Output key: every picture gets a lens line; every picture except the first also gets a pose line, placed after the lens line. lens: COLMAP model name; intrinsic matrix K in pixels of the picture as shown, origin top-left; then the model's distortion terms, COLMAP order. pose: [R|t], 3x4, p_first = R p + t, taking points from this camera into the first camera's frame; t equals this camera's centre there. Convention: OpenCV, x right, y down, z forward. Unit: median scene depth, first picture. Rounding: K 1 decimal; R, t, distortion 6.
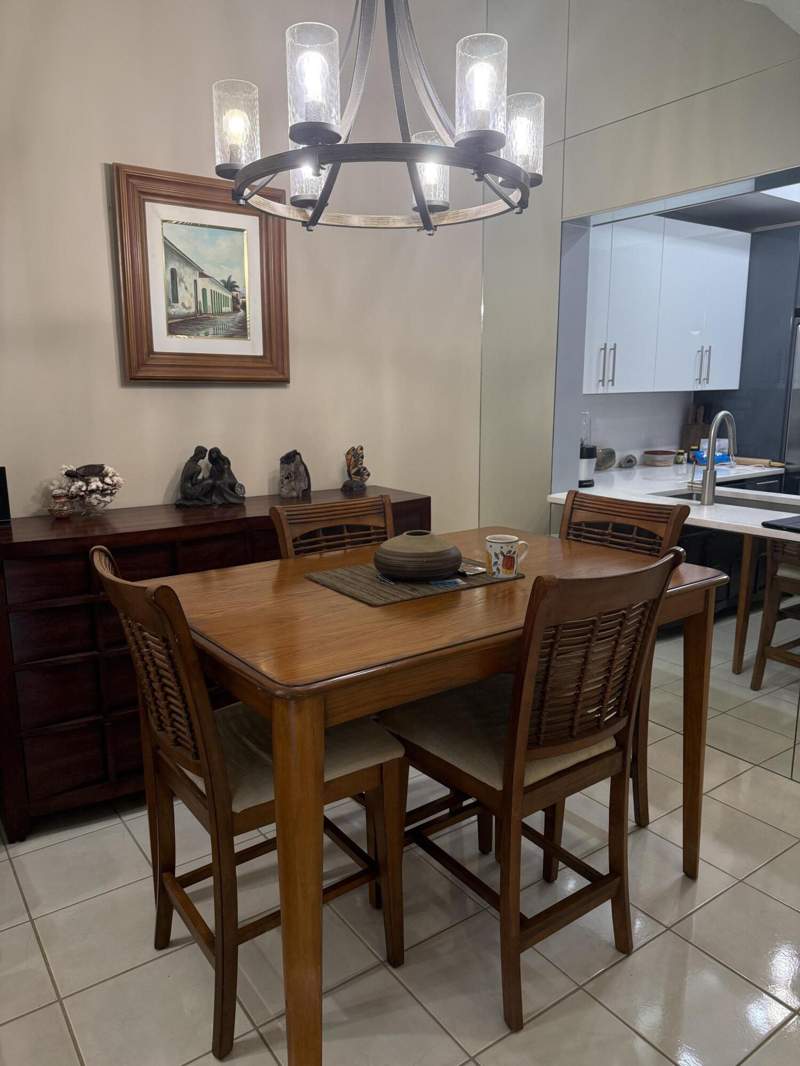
lens RADIAL K [[769.4, 0, 400.0], [0, 769.4, 533.0], [0, 0, 1]] dist [0.179396, -0.299780]
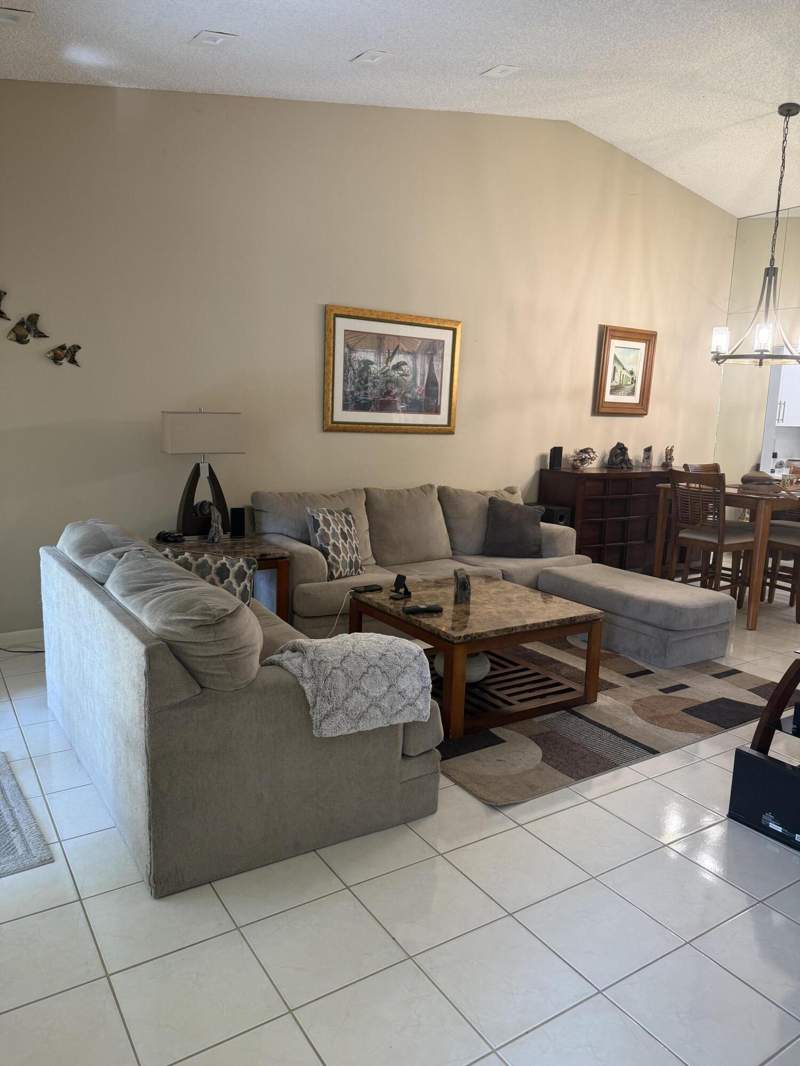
lens RADIAL K [[756.5, 0, 400.0], [0, 756.5, 533.0], [0, 0, 1]] dist [0.087565, -0.144568]
pose [[0.998267, 0.046224, -0.036407, -0.779115], [-0.047265, 0.998481, -0.028298, 0.240779], [0.035044, 0.029970, 0.998936, -1.211282]]
